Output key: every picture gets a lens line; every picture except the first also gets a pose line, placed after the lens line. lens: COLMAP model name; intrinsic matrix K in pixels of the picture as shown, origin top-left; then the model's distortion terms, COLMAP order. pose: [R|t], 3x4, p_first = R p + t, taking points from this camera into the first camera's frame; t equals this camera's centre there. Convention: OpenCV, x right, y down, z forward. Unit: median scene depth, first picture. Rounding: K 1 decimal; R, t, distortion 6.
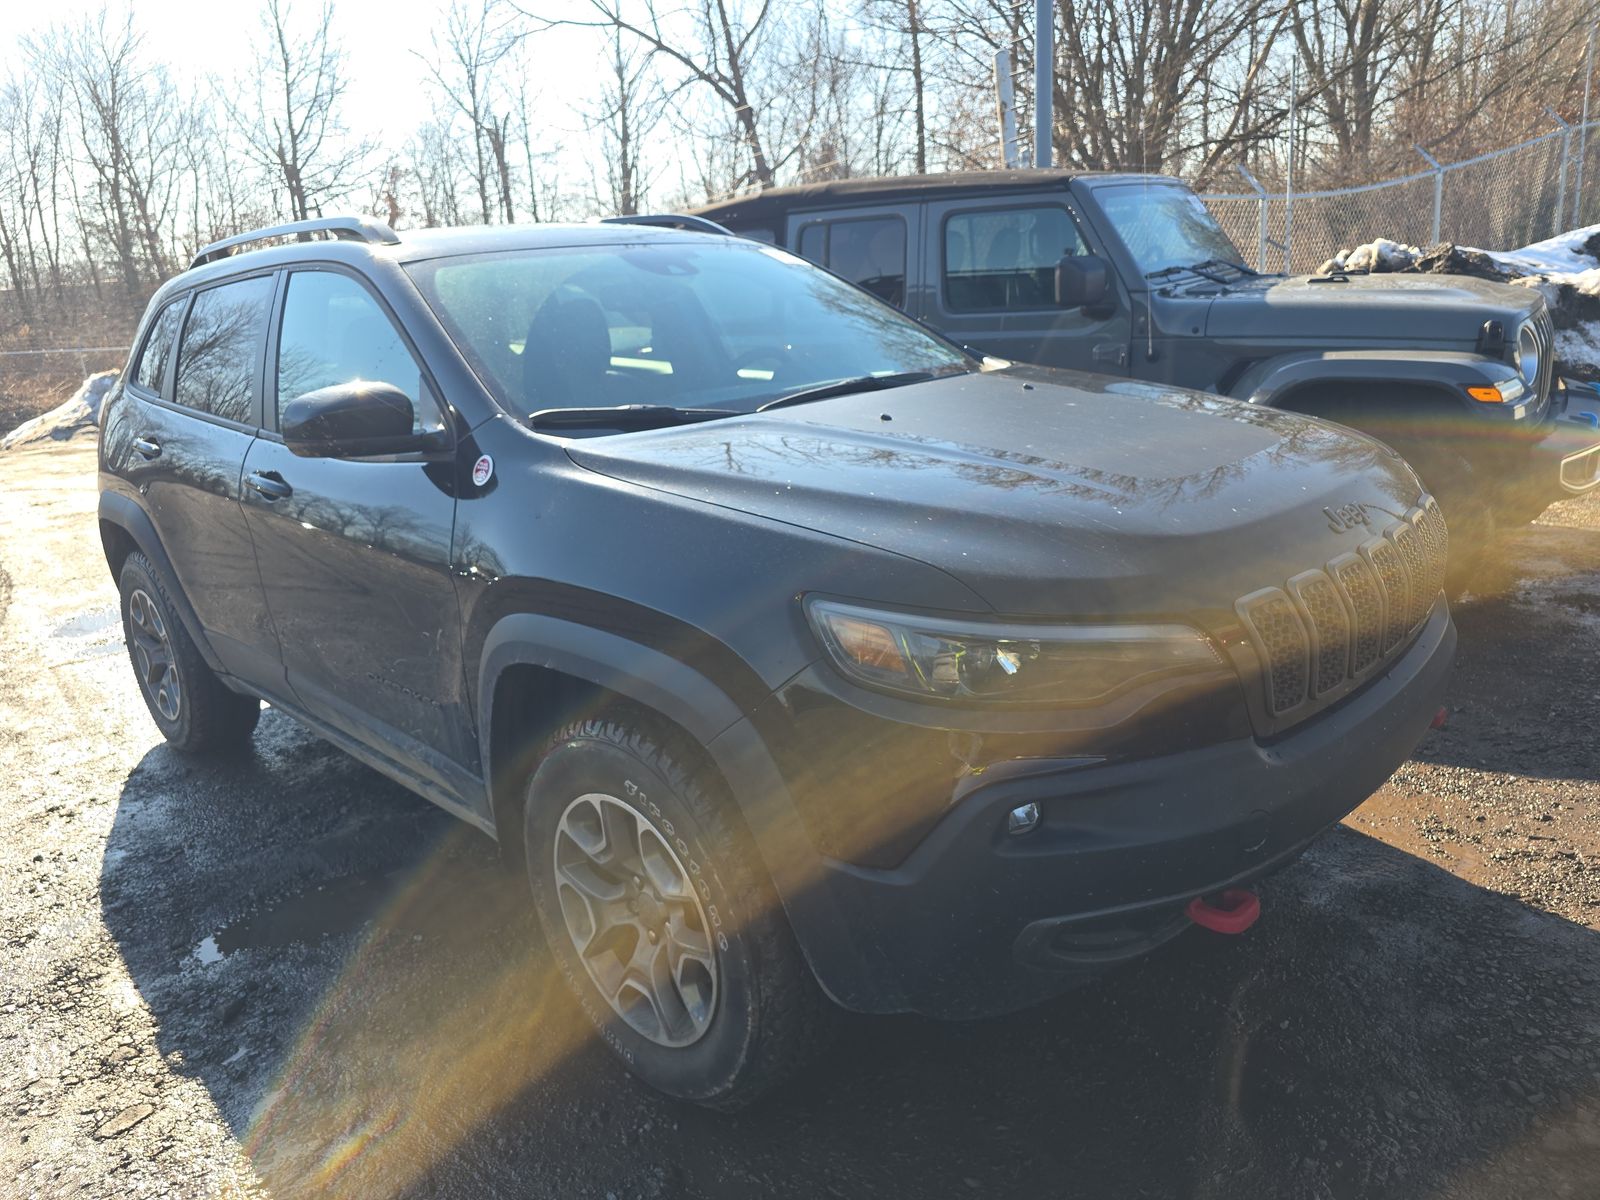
lens RADIAL K [[1074.0, 0, 803.7], [0, 1074.0, 555.9], [0, 0, 1]] dist [0.072102, -0.076225]
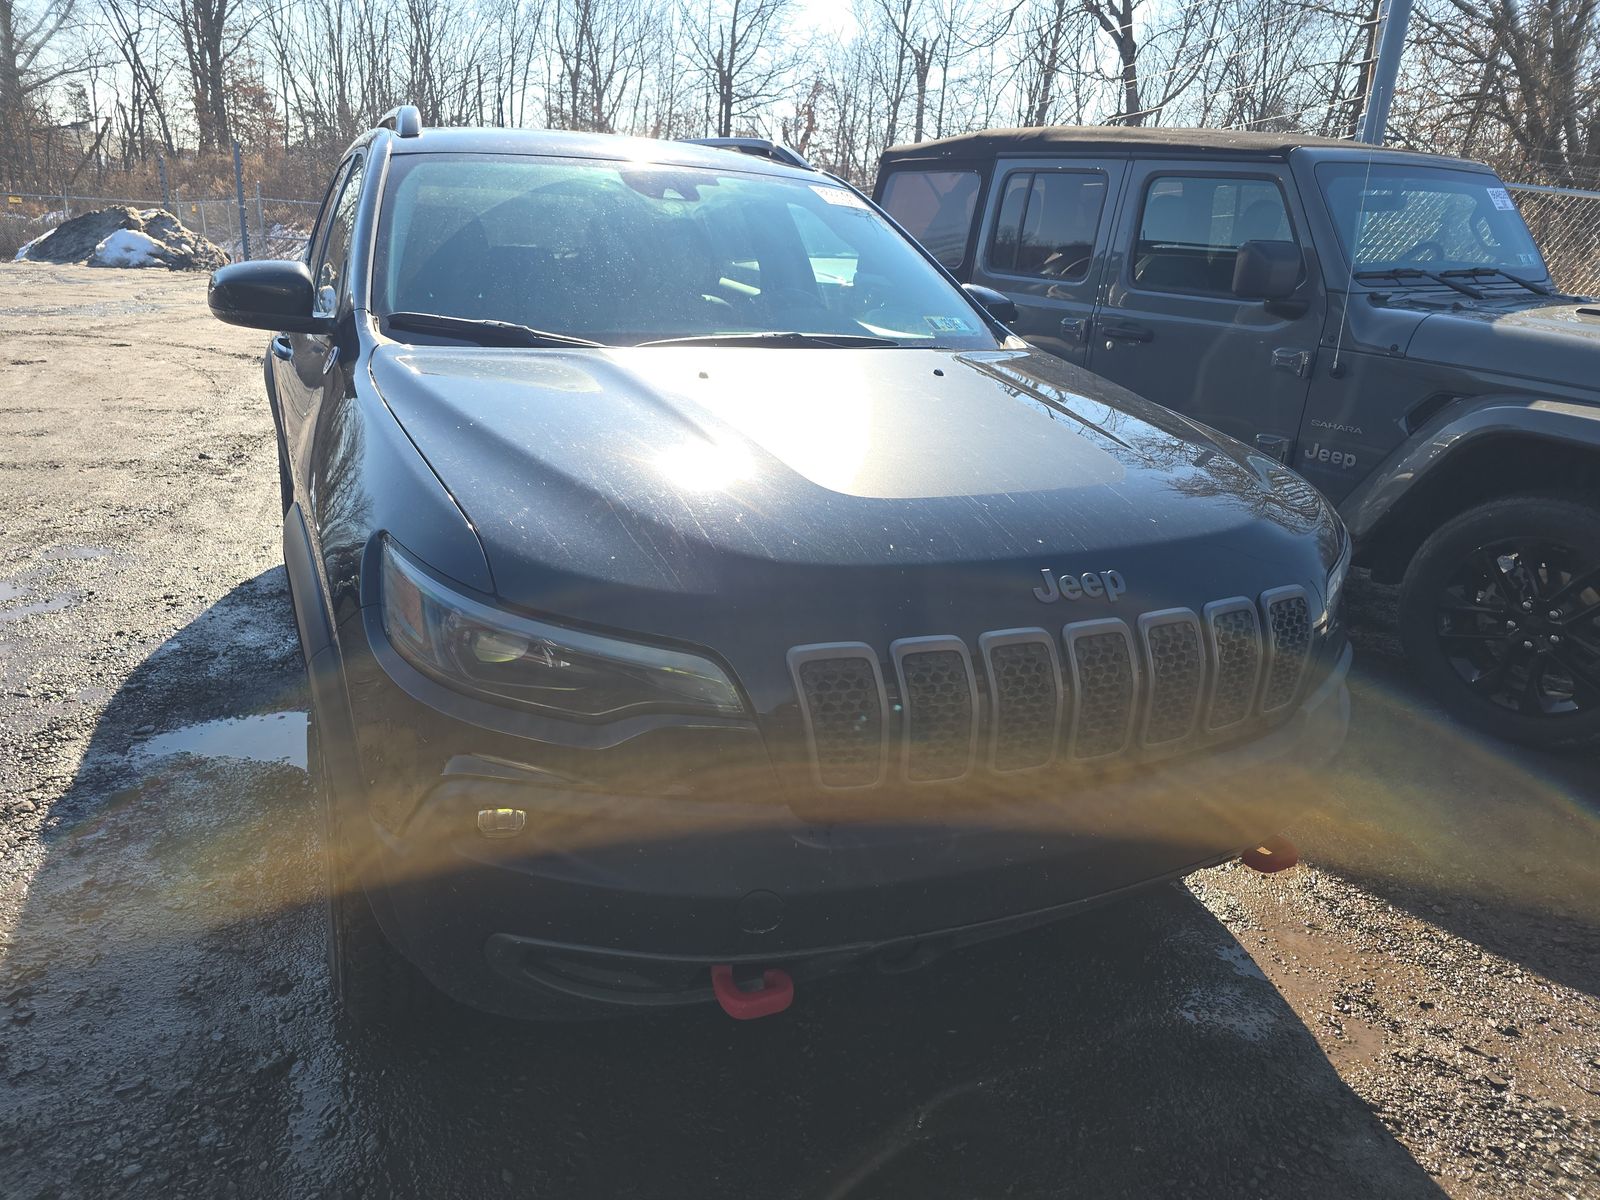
lens RADIAL K [[1074.0, 0, 803.7], [0, 1074.0, 555.9], [0, 0, 1]] dist [0.072102, -0.076225]
pose [[0.933927, 0.213278, -0.286869, 0.201509], [-0.197321, 0.976752, 0.083788, -0.031882], [0.298070, -0.021647, 0.954299, 0.063854]]
